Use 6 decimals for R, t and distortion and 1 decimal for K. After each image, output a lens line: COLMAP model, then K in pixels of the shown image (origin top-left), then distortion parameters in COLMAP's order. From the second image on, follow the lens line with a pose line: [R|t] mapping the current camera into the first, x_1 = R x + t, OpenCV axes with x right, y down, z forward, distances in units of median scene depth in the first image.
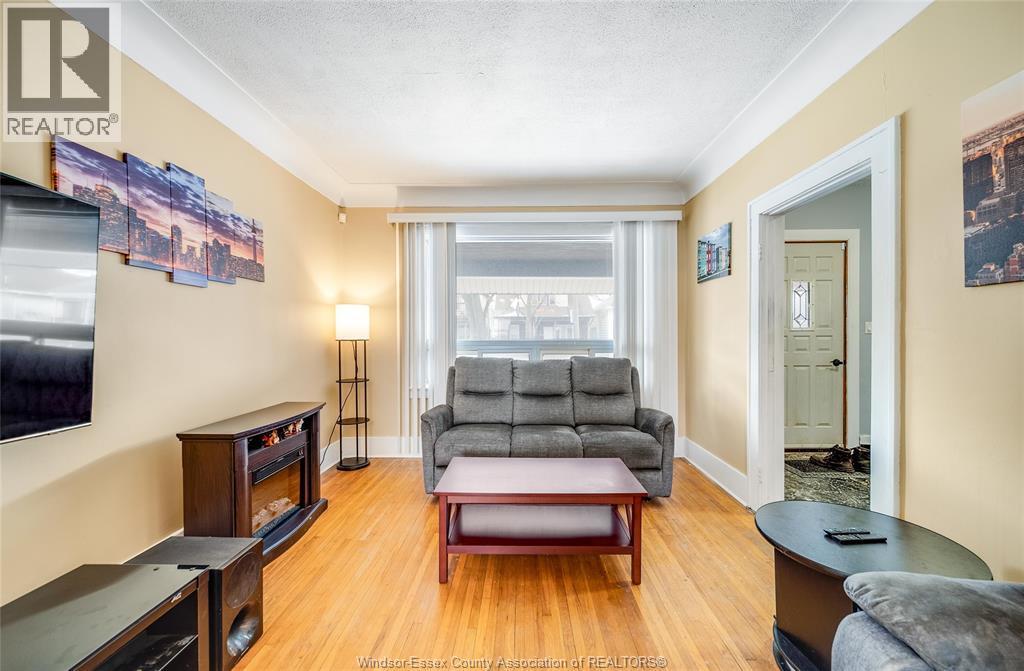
lens RADIAL K [[368.6, 0, 516.4], [0, 368.6, 337.3], [0, 0, 1]] dist [-0.001270, -0.000227]
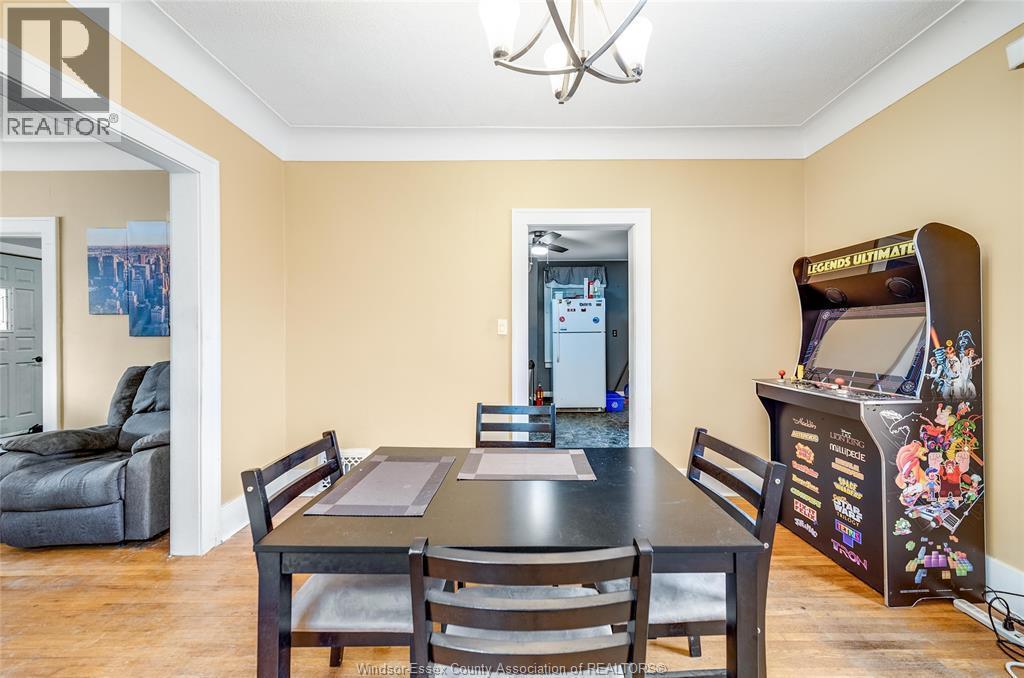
lens RADIAL K [[368.6, 0, 528.1], [0, 368.6, 337.1], [0, 0, 1]] dist [-0.001270, -0.000227]
pose [[-0.030085, -0.001502, 0.999546, -0.717020], [0.005173, 0.999985, 0.001658, 0.004506], [-0.999534, 0.005221, -0.030076, -1.068171]]
